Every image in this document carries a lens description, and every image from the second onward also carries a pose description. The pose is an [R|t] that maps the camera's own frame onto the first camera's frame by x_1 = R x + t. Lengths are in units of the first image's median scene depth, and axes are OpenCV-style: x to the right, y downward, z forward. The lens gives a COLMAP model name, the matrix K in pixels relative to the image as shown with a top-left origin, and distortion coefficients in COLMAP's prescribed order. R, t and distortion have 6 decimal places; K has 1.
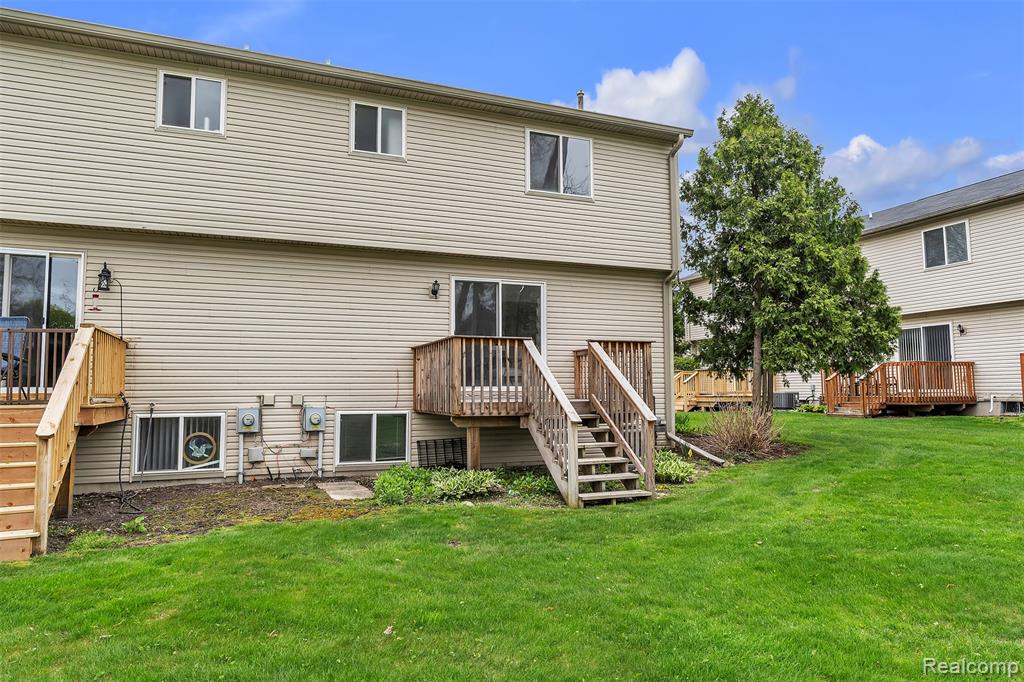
lens RADIAL K [[643.0, 0, 512.0], [0, 643.0, 341.0], [0, 0, 1]] dist [-0.001068, -0.002318]
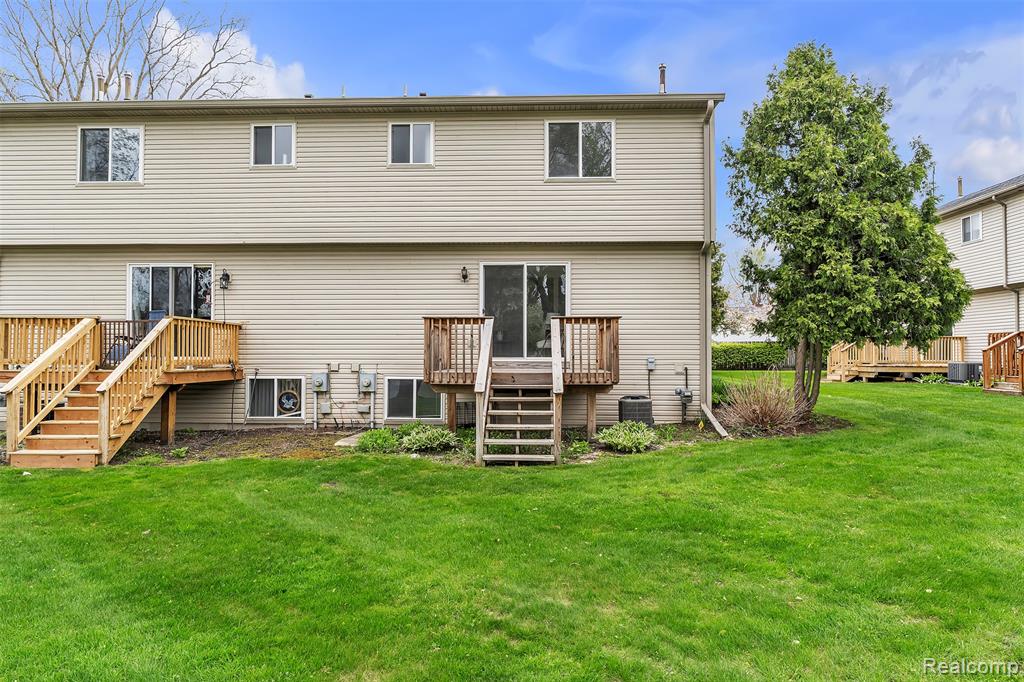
lens RADIAL K [[589.8, 0, 512.0], [0, 589.8, 341.0], [0, 0, 1]] dist [-0.001942, -0.000243]
pose [[0.915827, -0.003118, -0.401561, 0.415866], [0.025048, 0.998466, 0.049372, -0.010631], [0.400791, -0.055275, 0.914500, 0.050489]]
